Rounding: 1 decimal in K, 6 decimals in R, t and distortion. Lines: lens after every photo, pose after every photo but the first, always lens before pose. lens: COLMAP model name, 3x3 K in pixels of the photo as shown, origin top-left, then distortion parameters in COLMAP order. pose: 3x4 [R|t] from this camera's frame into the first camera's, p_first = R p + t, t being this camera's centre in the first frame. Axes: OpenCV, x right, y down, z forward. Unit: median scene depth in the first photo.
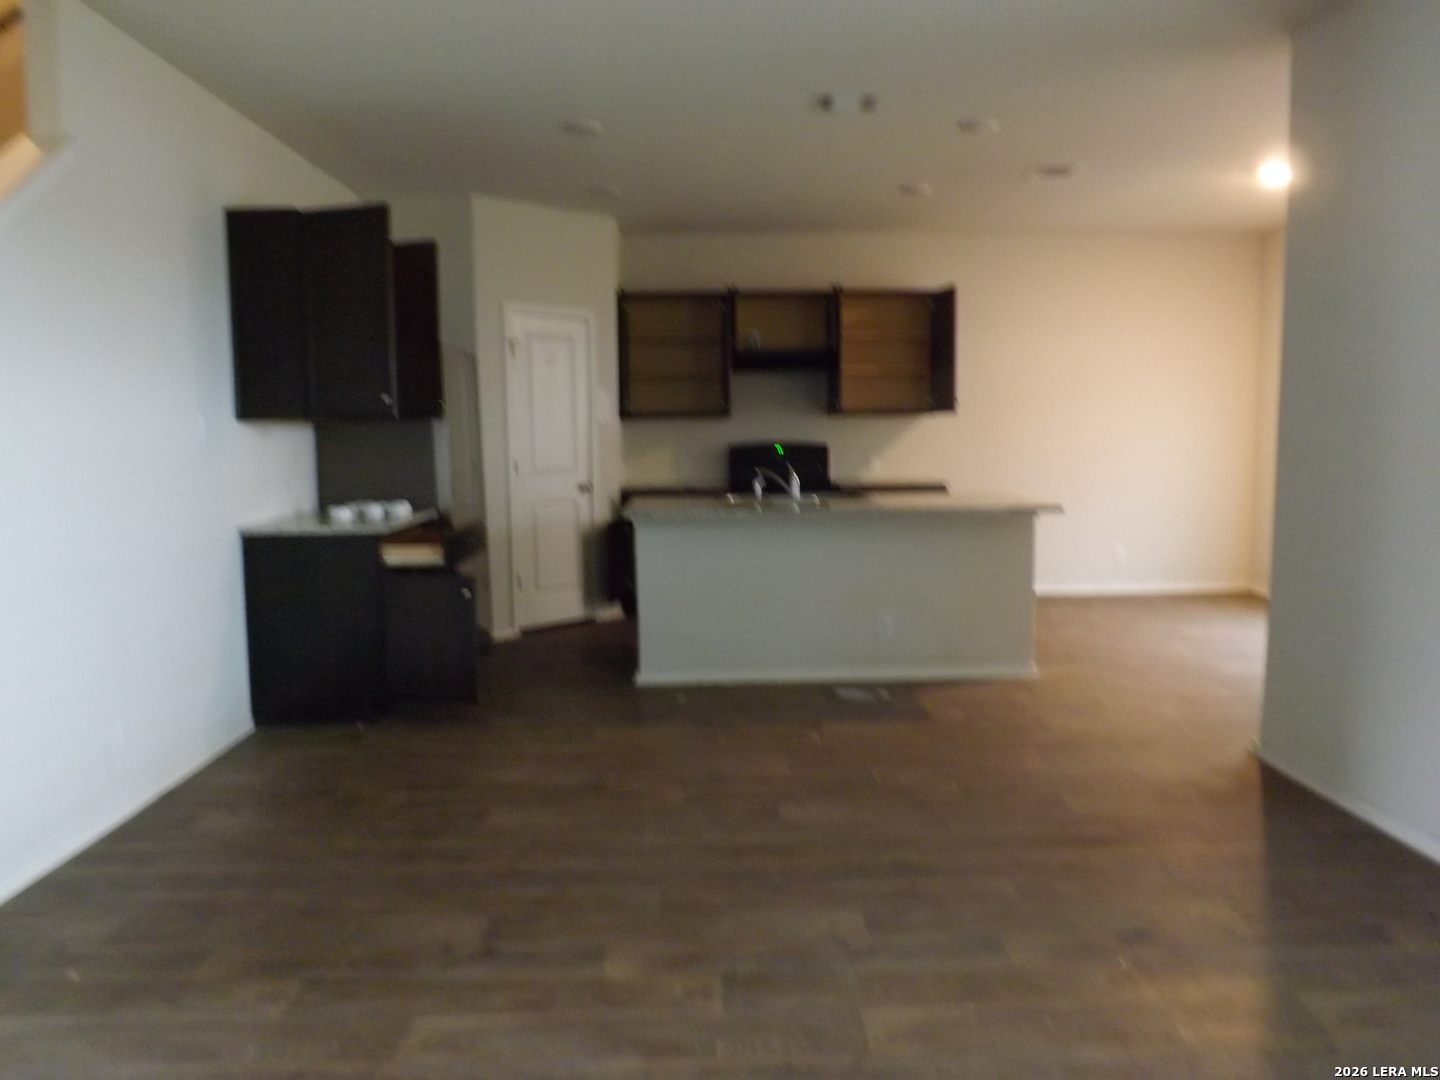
lens RADIAL K [[1046.0, 0, 720.0], [0, 1046.0, 540.0], [0, 0, 1]] dist [-0.065294, 0.031635]
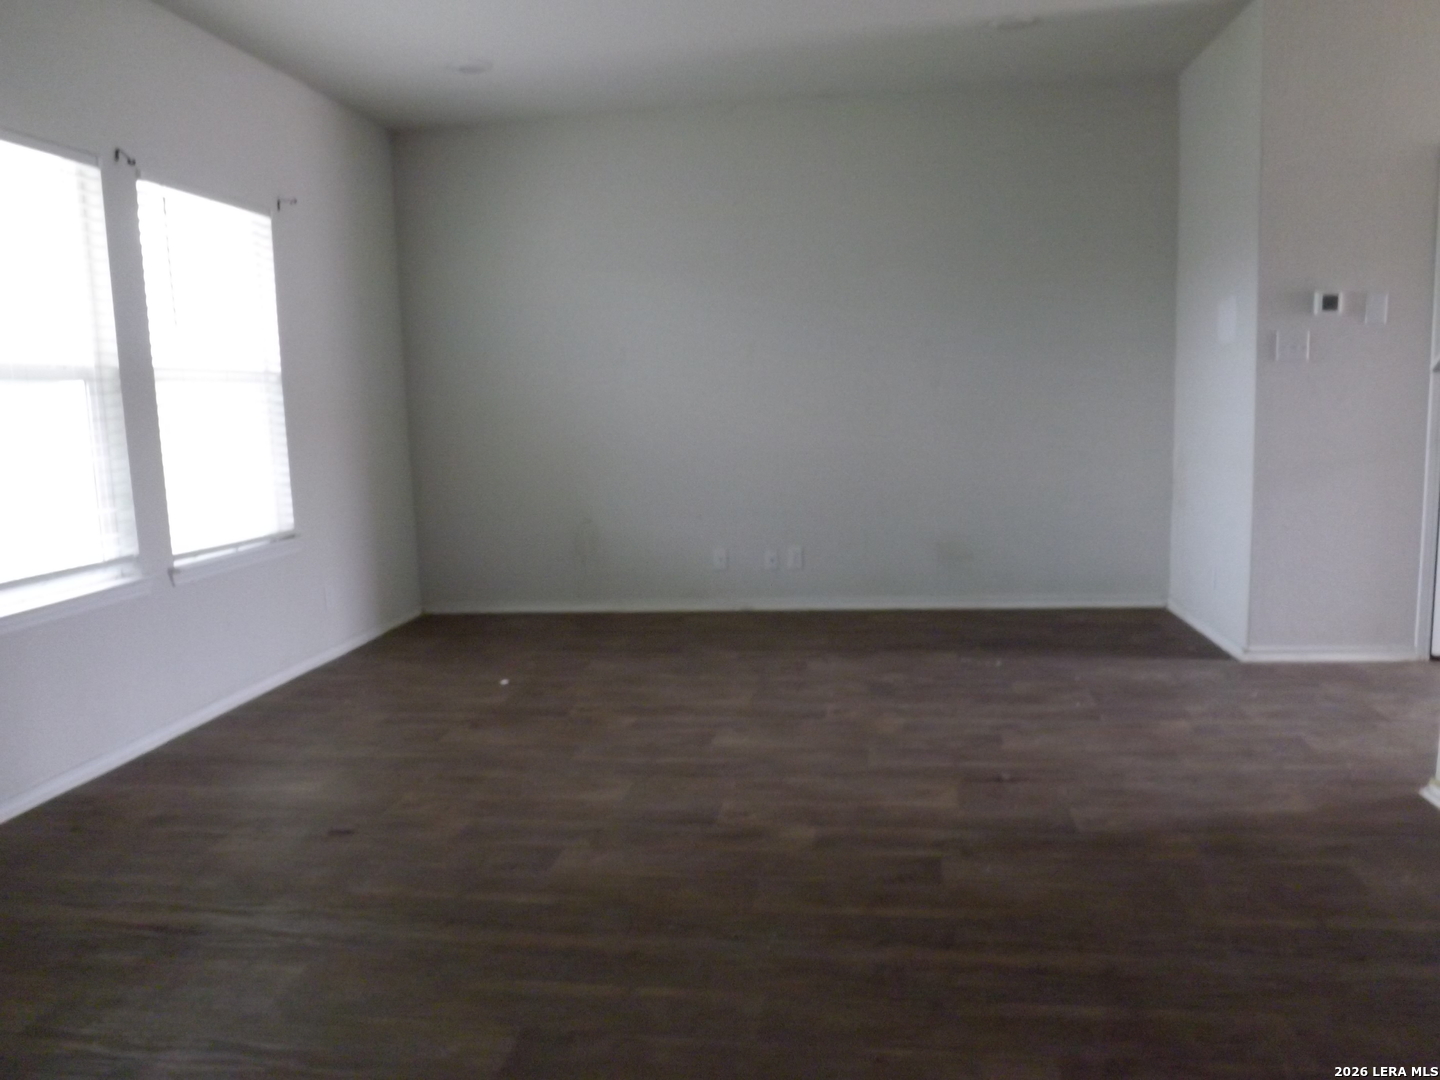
lens RADIAL K [[1046.0, 0, 720.0], [0, 1046.0, 540.0], [0, 0, 1]] dist [-0.065294, 0.031635]
pose [[-0.985270, 0.024763, 0.169203, -0.209931], [0.062796, 0.972724, 0.223304, -0.157892], [-0.159058, 0.230640, -0.959951, 2.015865]]
